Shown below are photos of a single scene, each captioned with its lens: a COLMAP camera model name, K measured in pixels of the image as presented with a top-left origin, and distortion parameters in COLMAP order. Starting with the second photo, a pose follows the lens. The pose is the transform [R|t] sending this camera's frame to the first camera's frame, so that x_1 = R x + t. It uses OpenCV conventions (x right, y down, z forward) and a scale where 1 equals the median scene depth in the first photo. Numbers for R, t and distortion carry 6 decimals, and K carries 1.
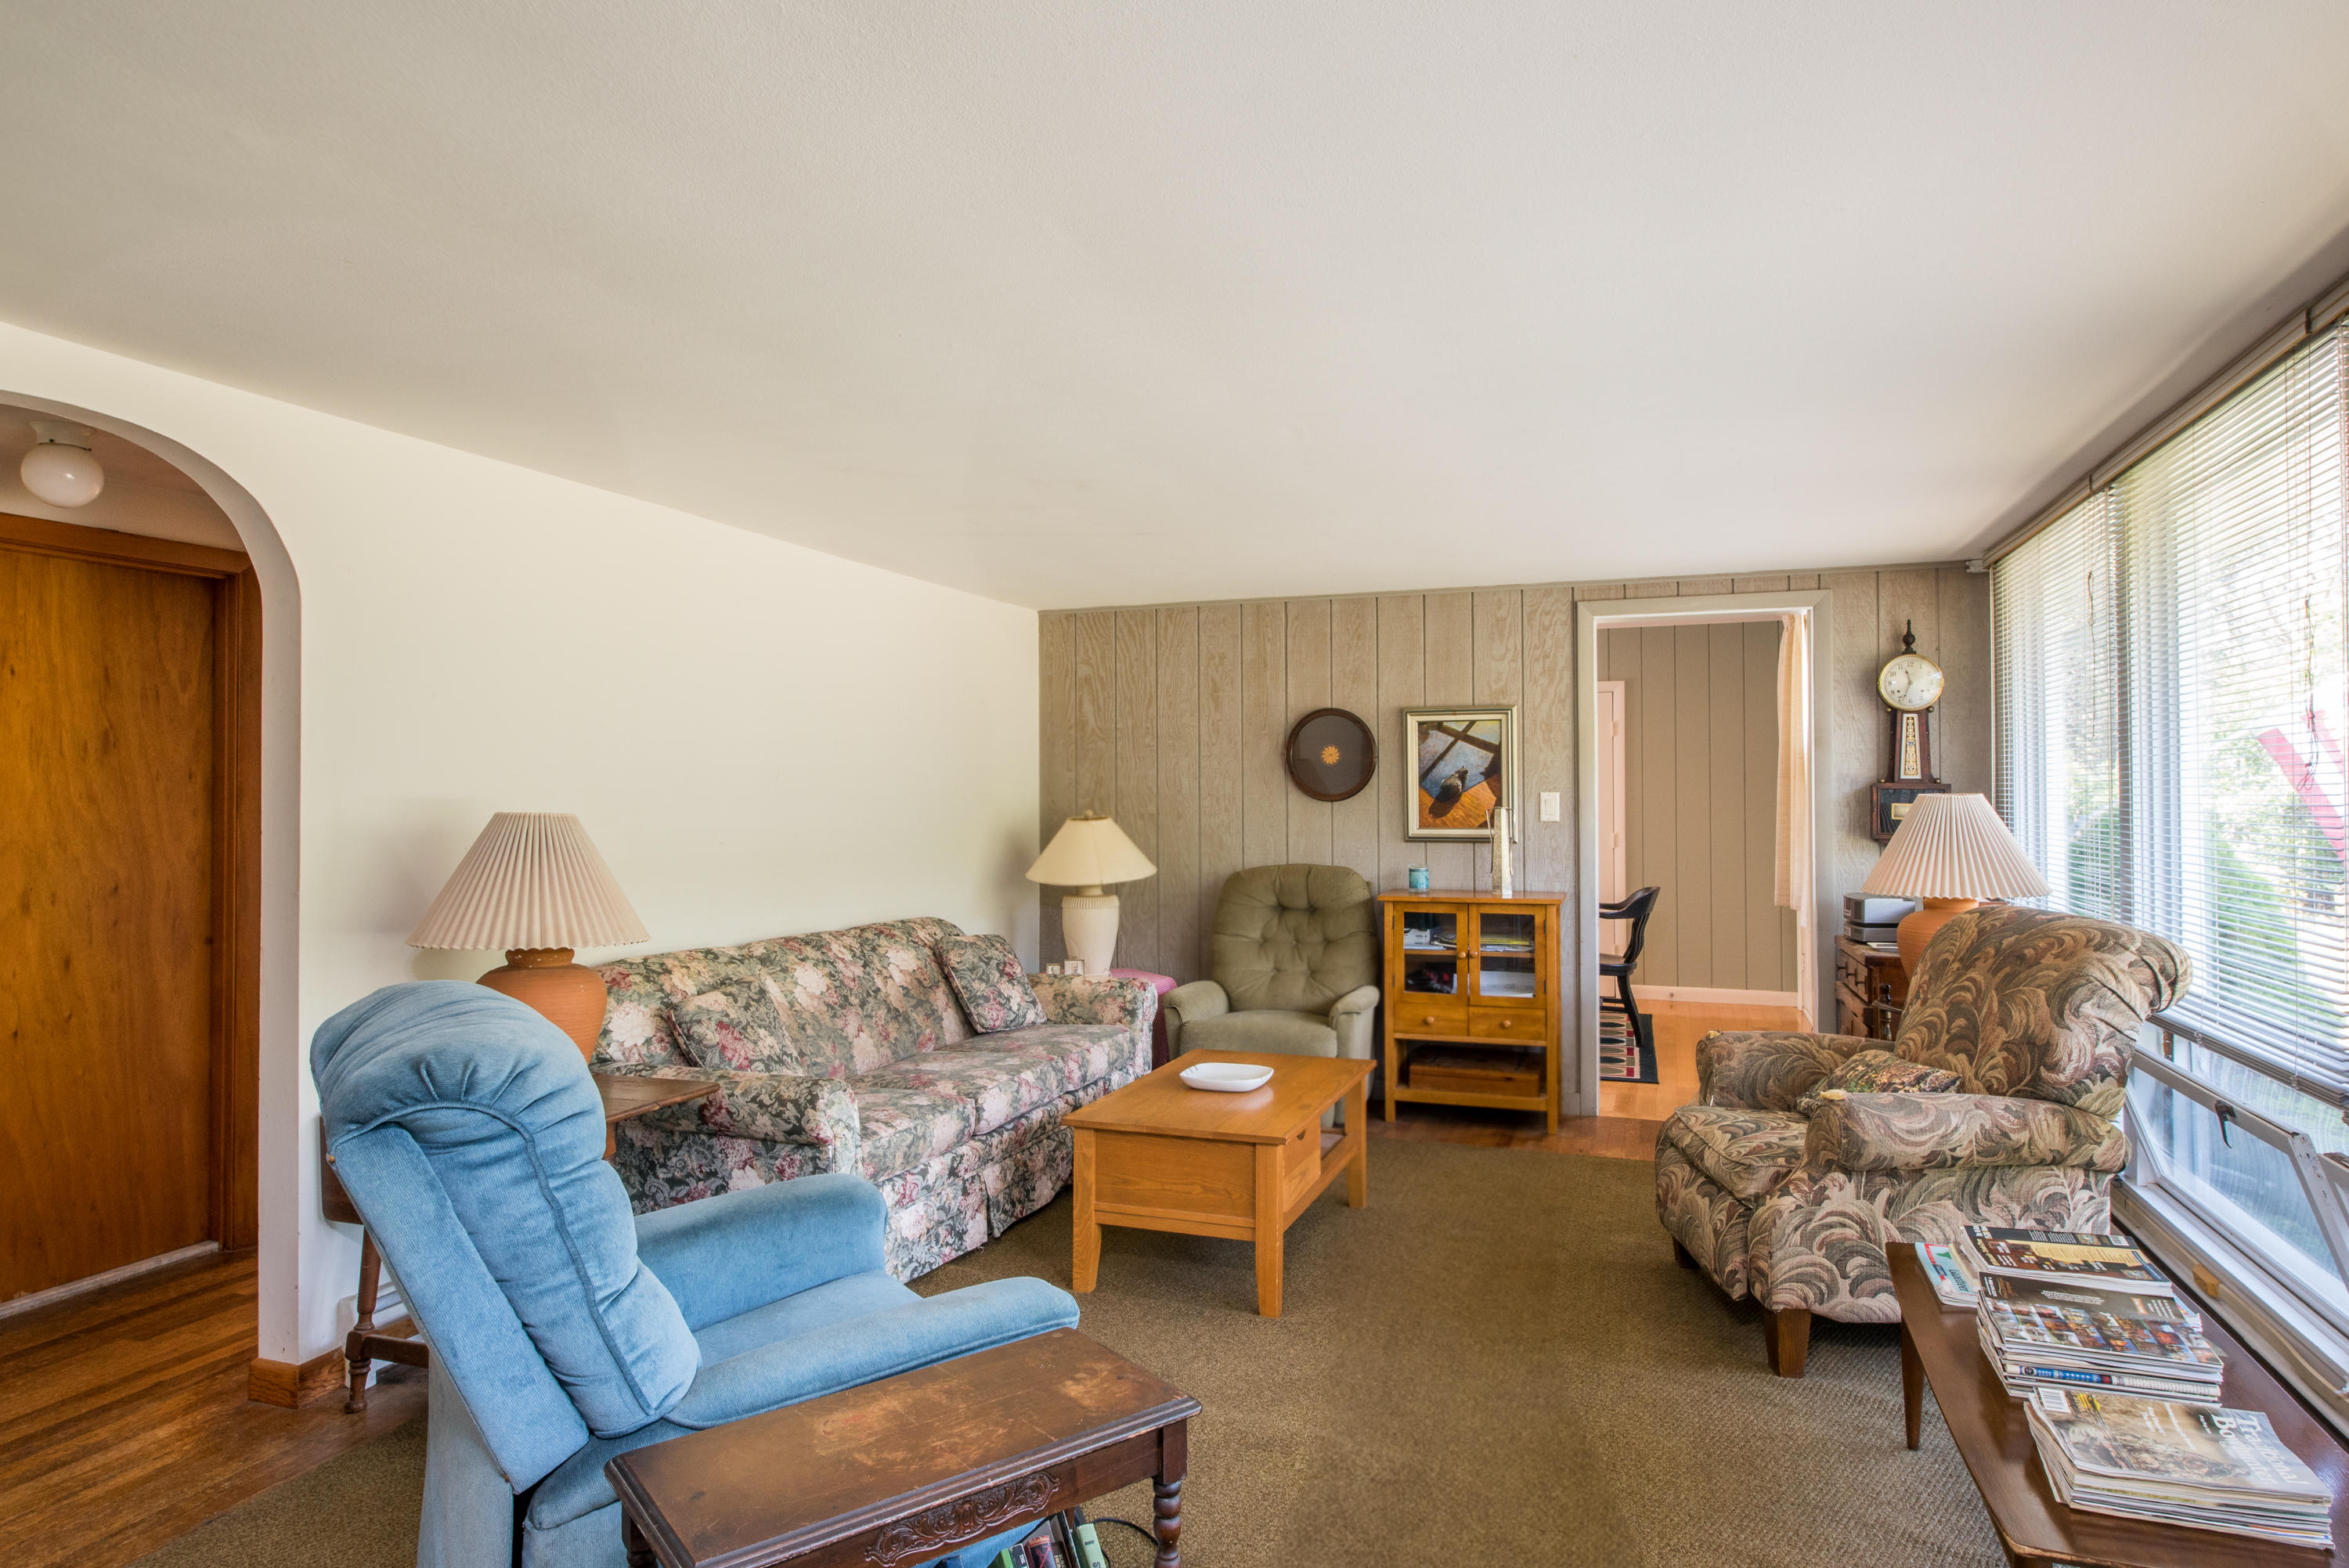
lens RADIAL K [[1338.3, 0, 1180.2], [0, 1338.3, 775.2], [0, 0, 1]] dist [-0.004155, -0.001689]
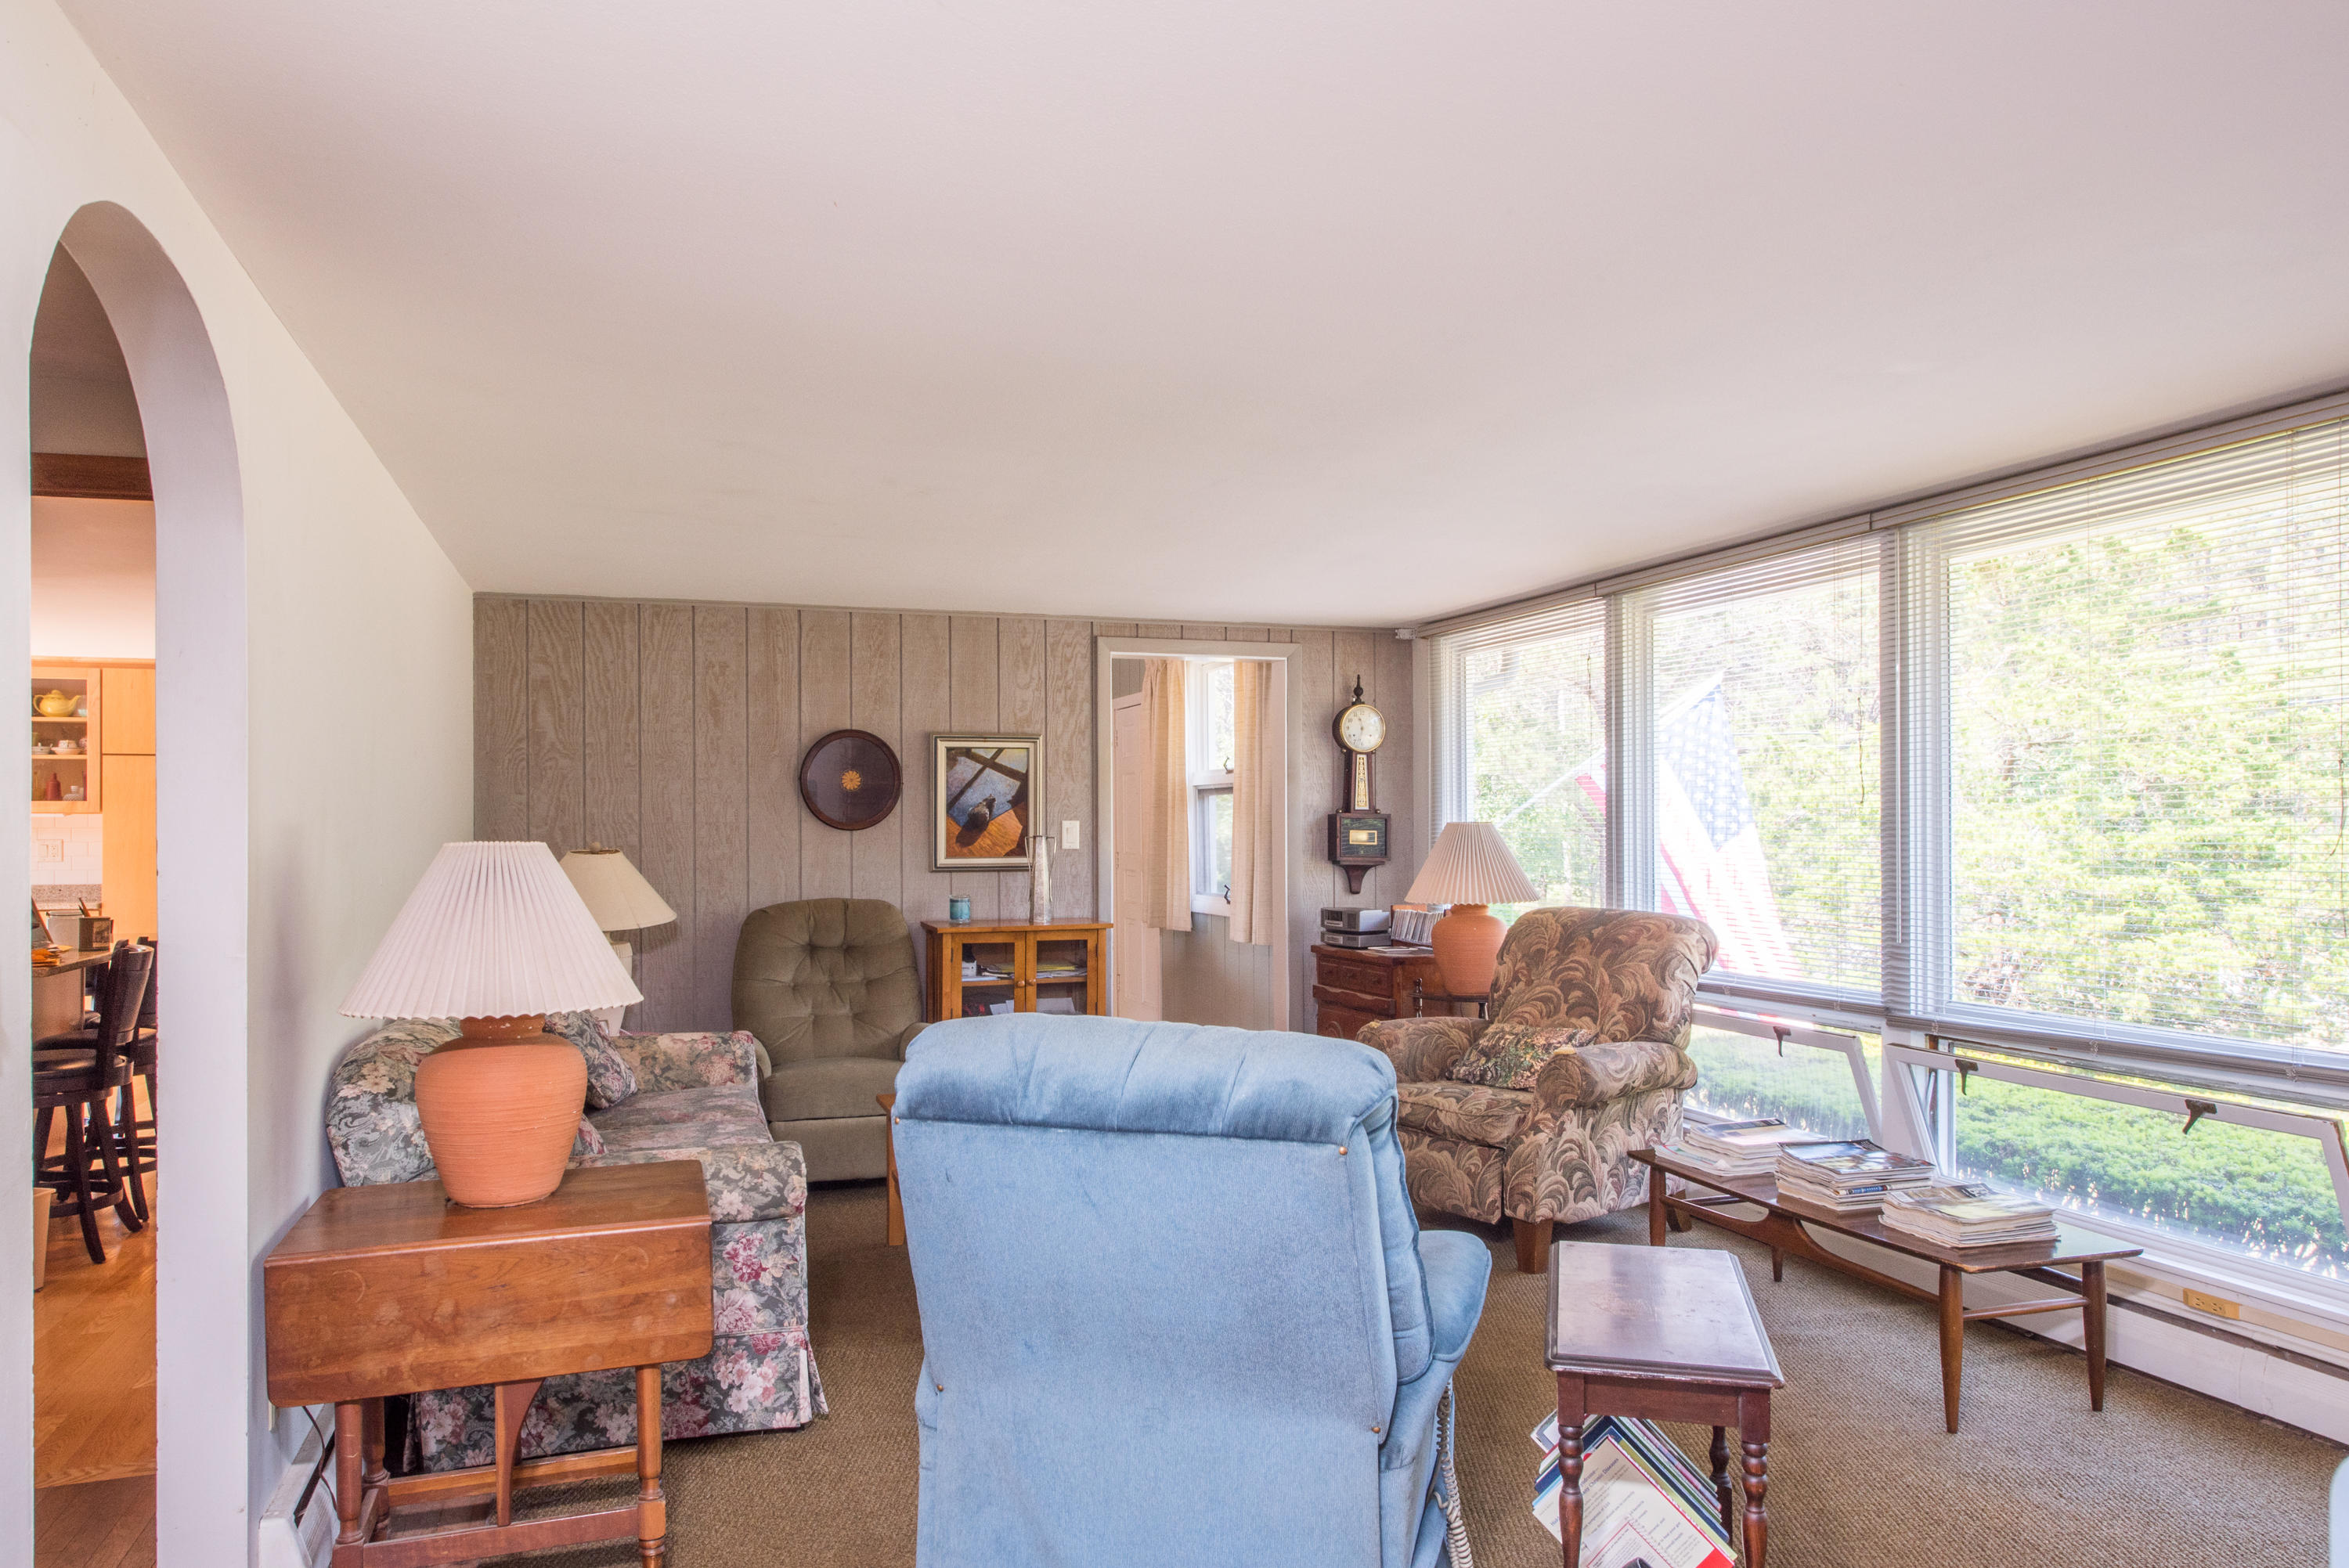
lens RADIAL K [[1556.5, 0, 1136.3], [0, 1556.5, 815.9], [0, 0, 1]] dist [0.005052, 0.000304]
pose [[0.791545, 0.003560, 0.611101, -0.474668], [-0.008351, 0.999953, 0.004991, 0.003178], [-0.611054, -0.009054, 0.791537, 0.032191]]
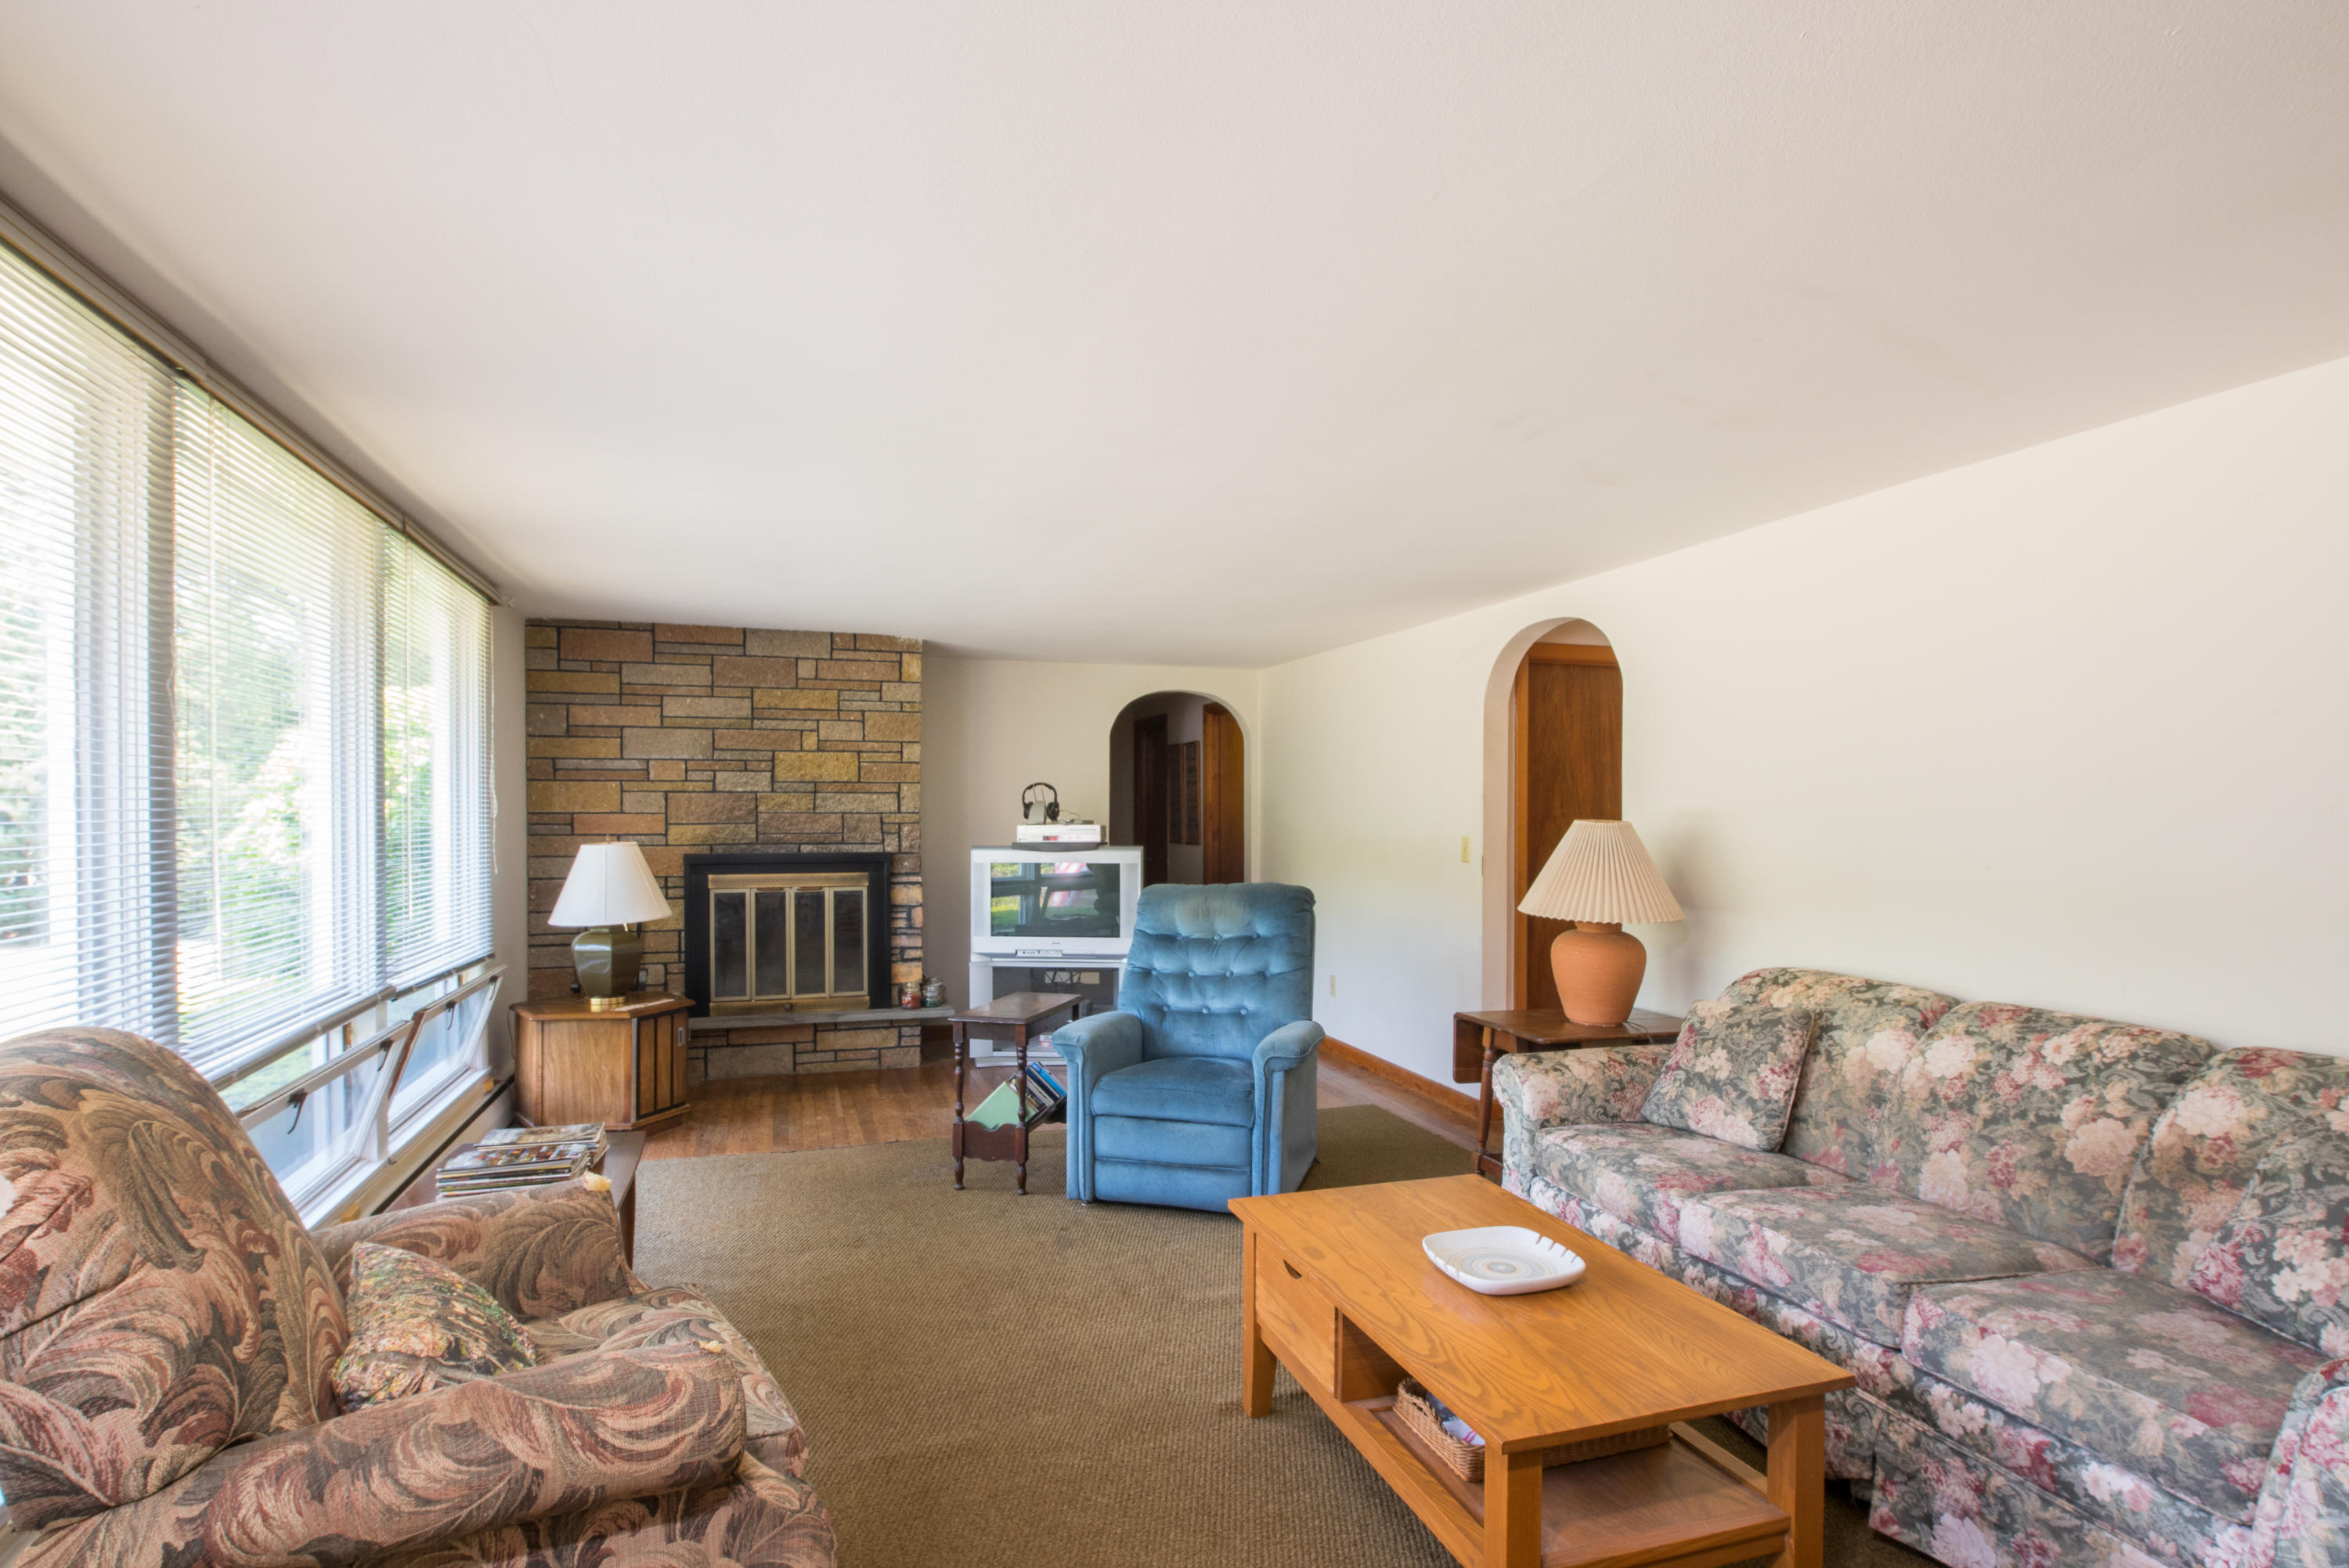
lens RADIAL K [[1224.4, 0, 1182.6], [0, 1224.4, 824.9], [0, 0, 1]] dist [-0.009850, -0.002707]
pose [[-0.786249, 0.009380, -0.617839, 0.407922], [0.011052, 0.999938, 0.001118, 0.016802], [0.617811, -0.005949, -0.786304, 1.104367]]
